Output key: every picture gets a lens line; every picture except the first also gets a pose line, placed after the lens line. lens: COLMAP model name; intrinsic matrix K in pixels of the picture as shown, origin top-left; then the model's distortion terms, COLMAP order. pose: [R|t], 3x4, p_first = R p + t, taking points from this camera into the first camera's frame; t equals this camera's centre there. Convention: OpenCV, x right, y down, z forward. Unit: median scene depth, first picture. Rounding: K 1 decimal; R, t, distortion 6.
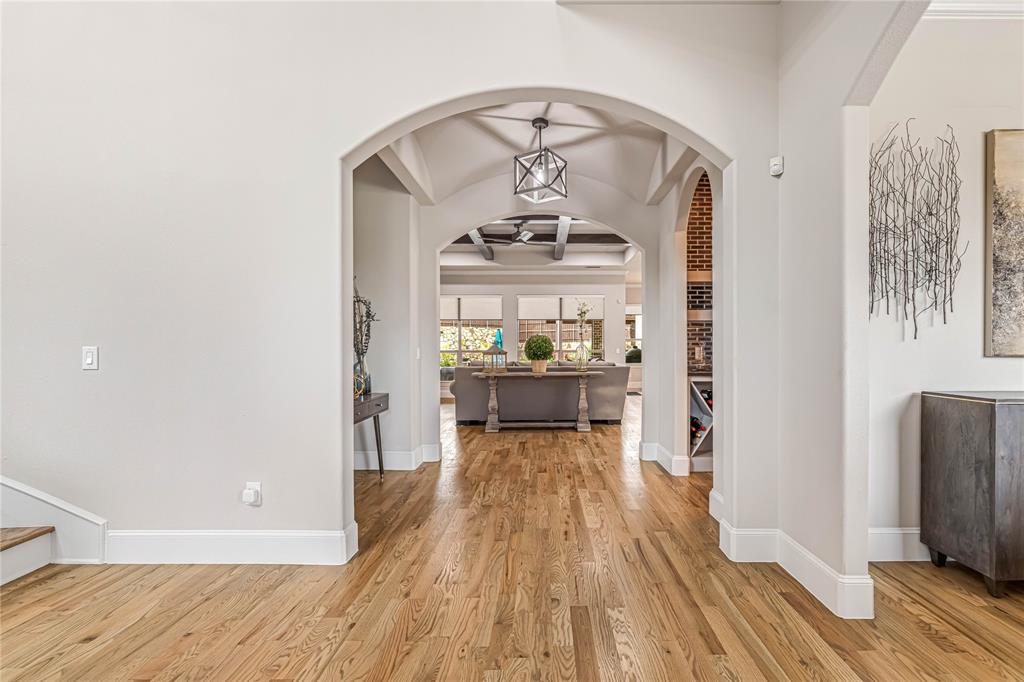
lens RADIAL K [[459.4, 0, 547.4], [0, 459.4, 349.8], [0, 0, 1]] dist [0.000078, -0.000198]
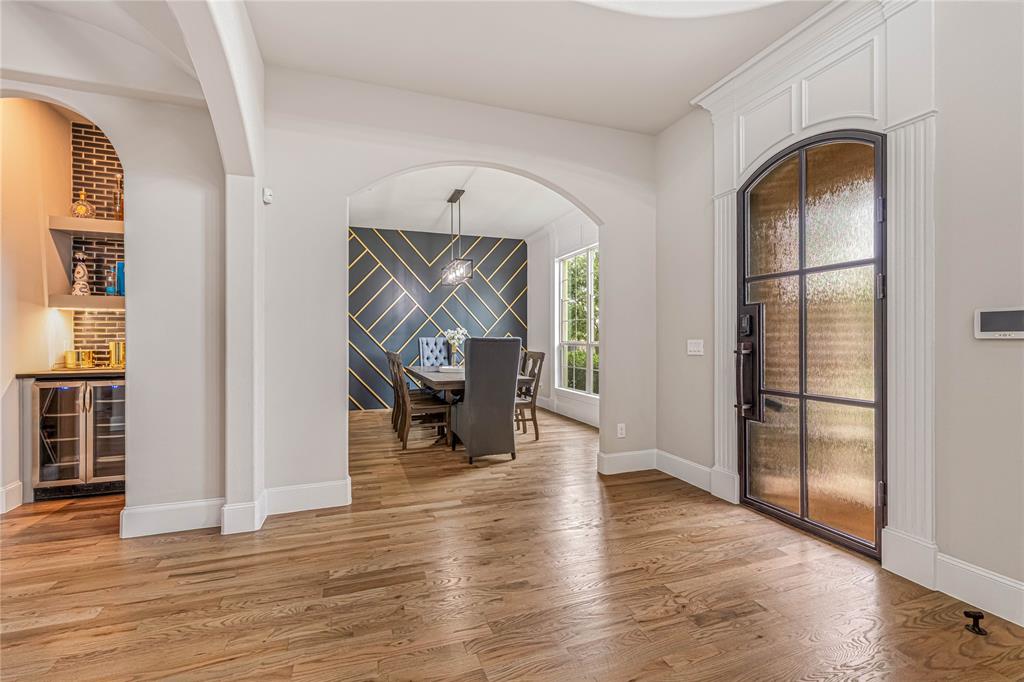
lens RADIAL K [[442.1, 0, 509.4], [0, 442.1, 340.8], [0, 0, 1]] dist [-0.002304, 0.000536]
pose [[-0.328543, -0.002034, 0.944487, -0.716621], [0.004951, 0.999980, 0.003876, -0.008075], [-0.944476, 0.005949, -0.328526, 0.660789]]
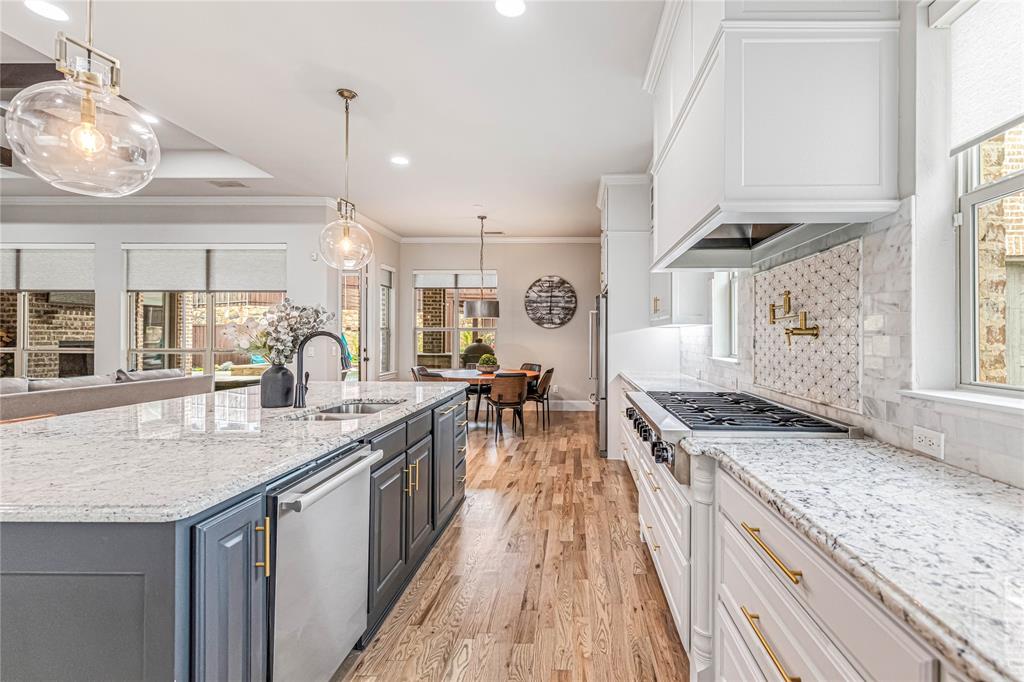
lens RADIAL K [[459.4, 0, 562.5], [0, 459.4, 334.9], [0, 0, 1]] dist [0.000078, -0.000198]
pose [[0.999669, 0.006823, -0.024821, 1.711899], [-0.006975, 0.999957, -0.006065, -0.057172], [0.024779, 0.006236, 0.999674, 1.843517]]
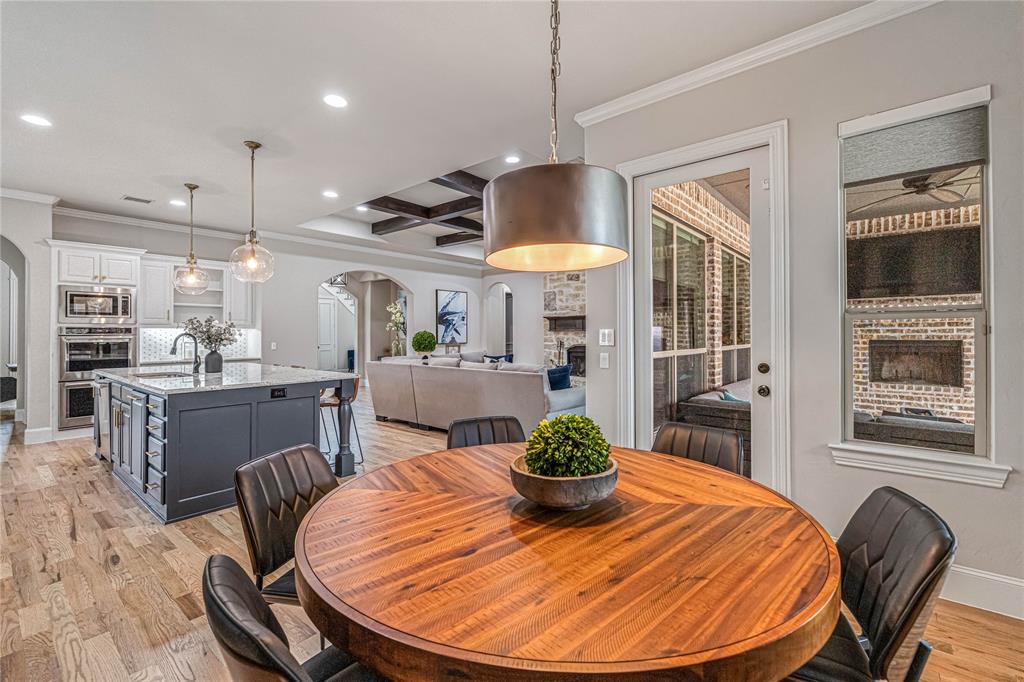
lens RADIAL K [[442.1, 0, 509.5], [0, 442.1, 331.0], [0, 0, 1]] dist [-0.002304, 0.000536]
pose [[-0.637834, -0.000494, -0.770174, 1.699726], [0.003365, 0.999988, -0.003428, -0.063396], [0.770167, -0.004778, -0.637825, 4.355598]]
